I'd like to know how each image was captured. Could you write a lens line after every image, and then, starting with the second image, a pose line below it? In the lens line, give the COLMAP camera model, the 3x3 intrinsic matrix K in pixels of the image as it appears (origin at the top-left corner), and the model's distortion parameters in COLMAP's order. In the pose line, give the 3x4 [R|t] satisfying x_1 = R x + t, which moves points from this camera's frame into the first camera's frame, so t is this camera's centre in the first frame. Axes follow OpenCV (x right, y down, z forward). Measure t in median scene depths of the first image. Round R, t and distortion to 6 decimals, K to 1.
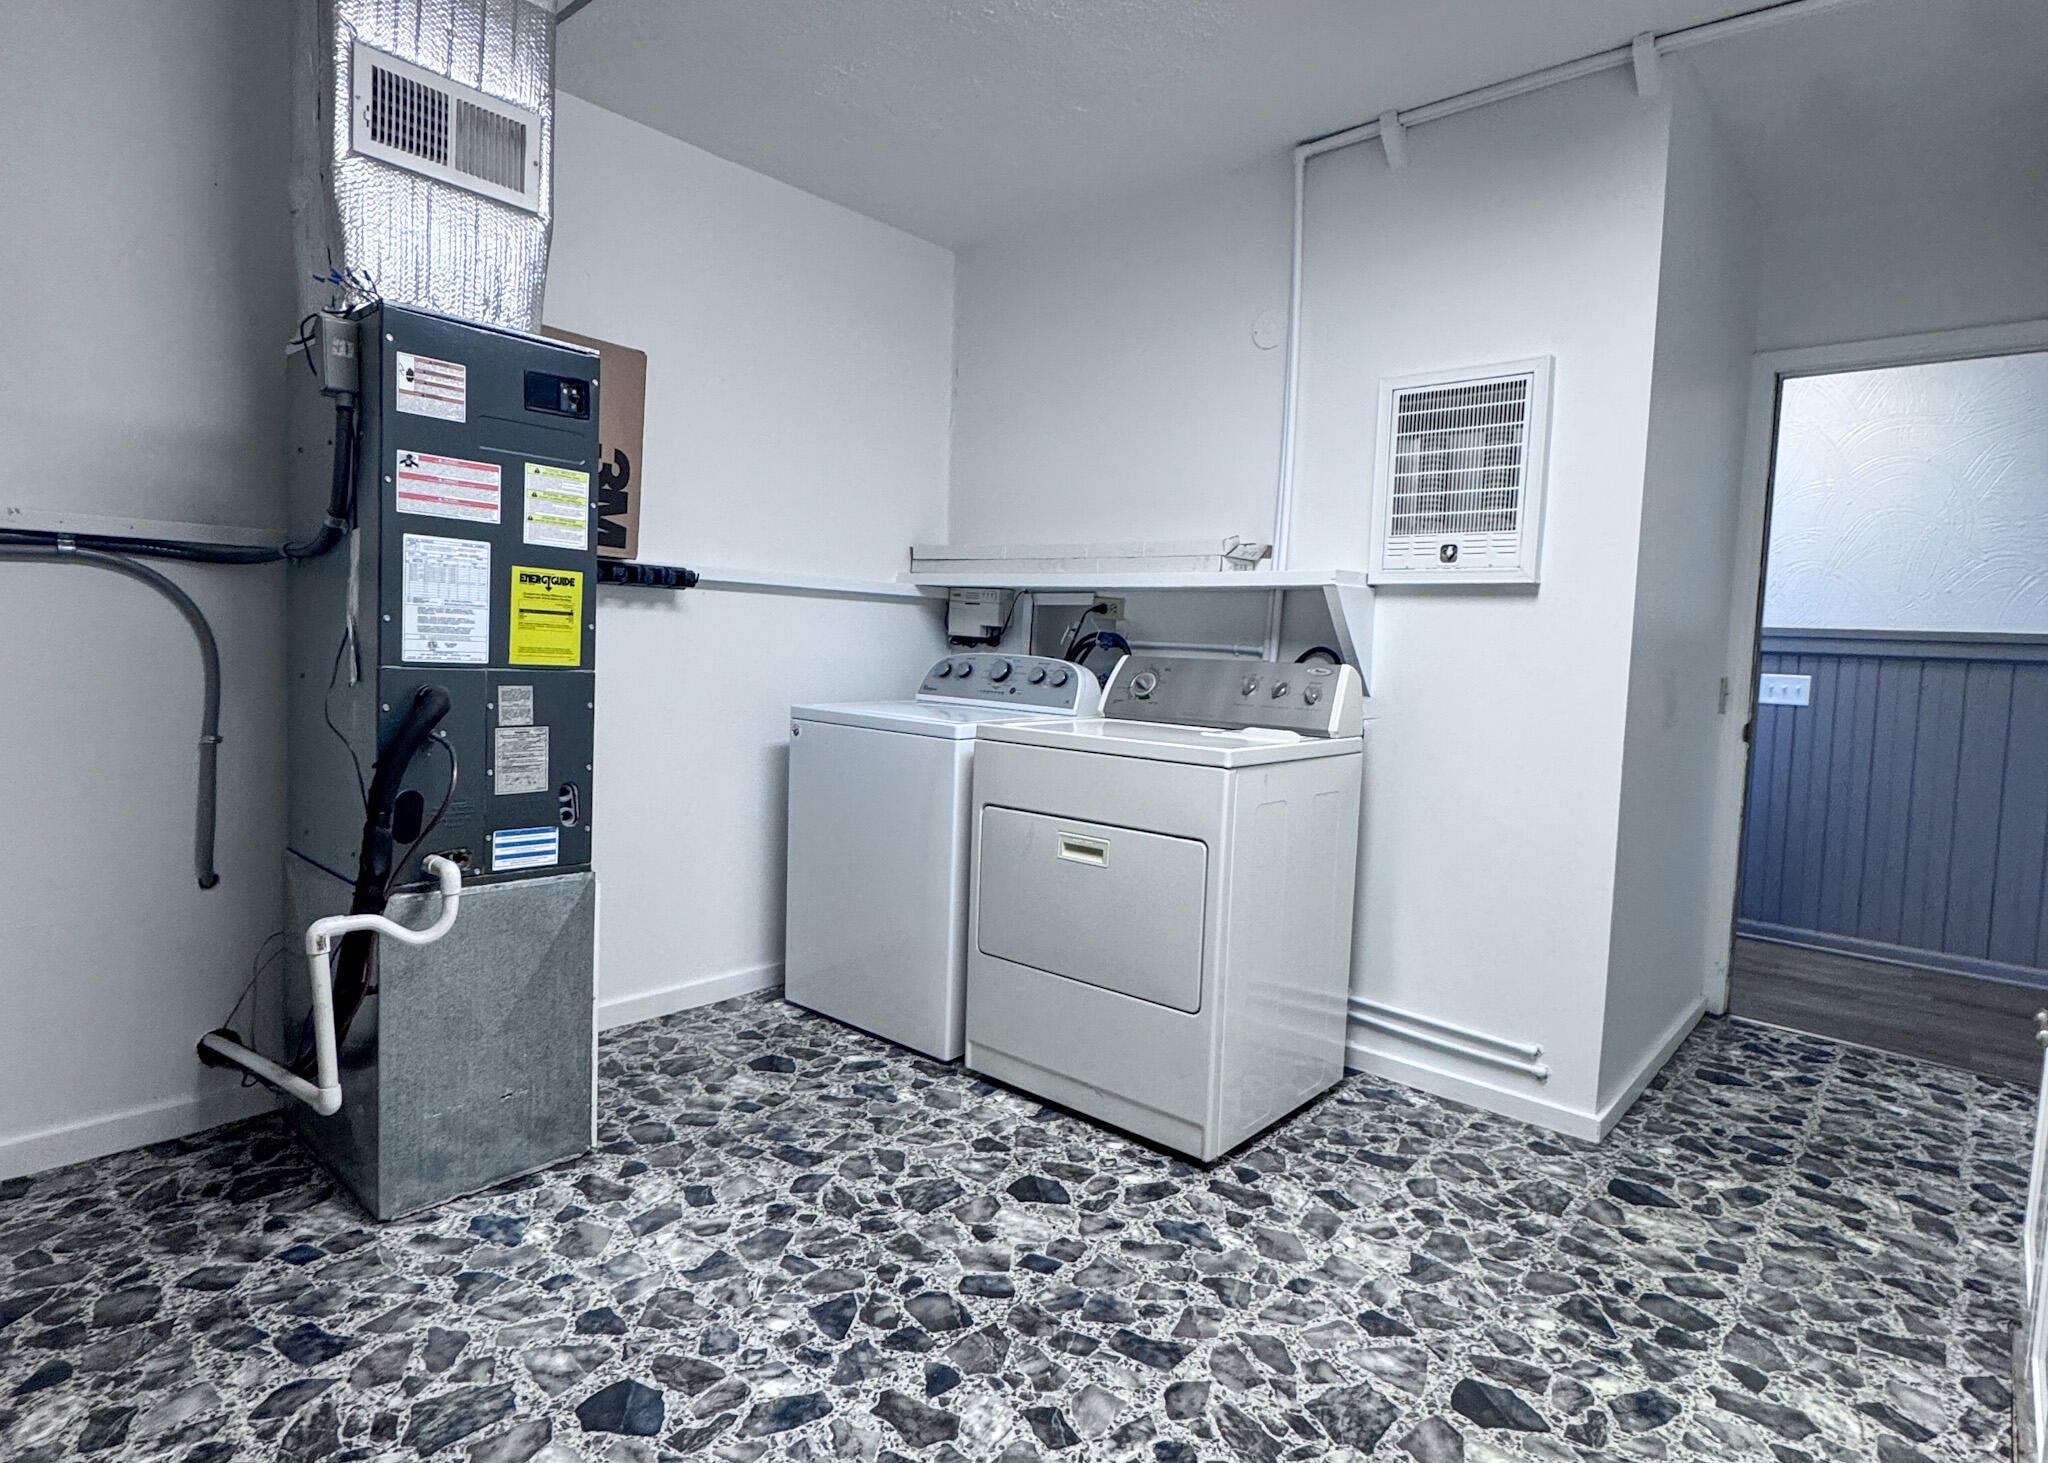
lens RADIAL K [[1109.5, 0, 1030.4], [0, 1109.5, 681.5], [0, 0, 1]] dist [-0.003080, 0.004997]
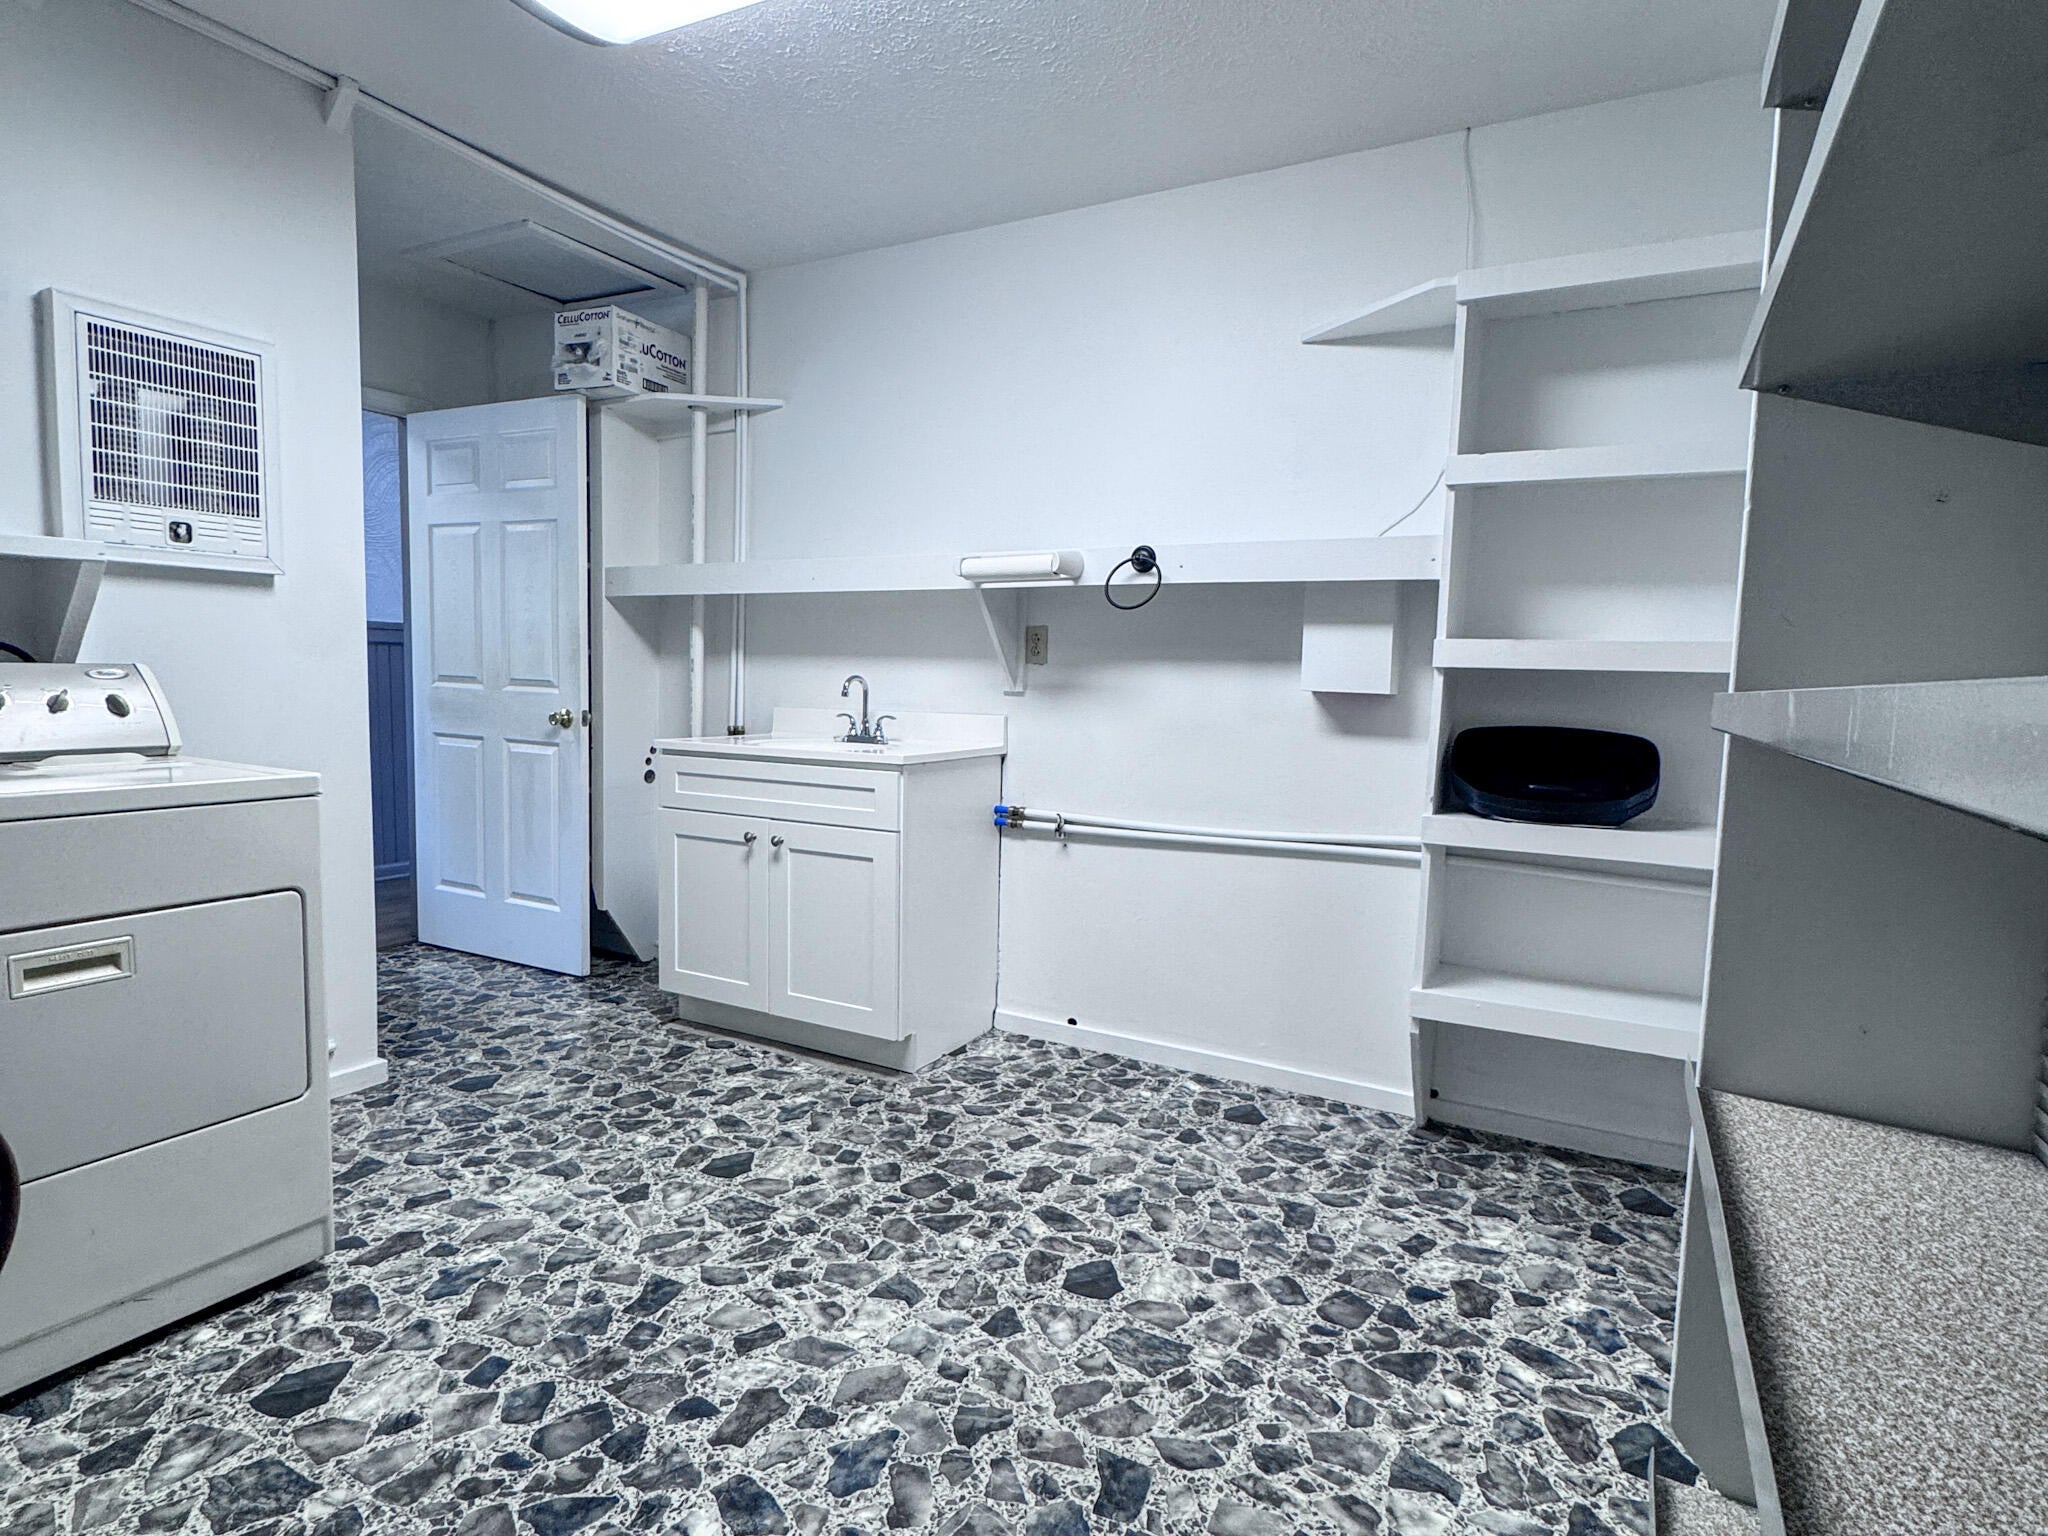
lens RADIAL K [[1100.2, 0, 1018.0], [0, 1100.2, 773.7], [0, 0, 1]] dist [-0.012712, -0.000458]
pose [[-0.212429, -0.132804, 0.968110, -0.958299], [0.003335, 0.990617, 0.136624, -0.067804], [-0.977171, 0.032252, -0.209993, 0.847377]]
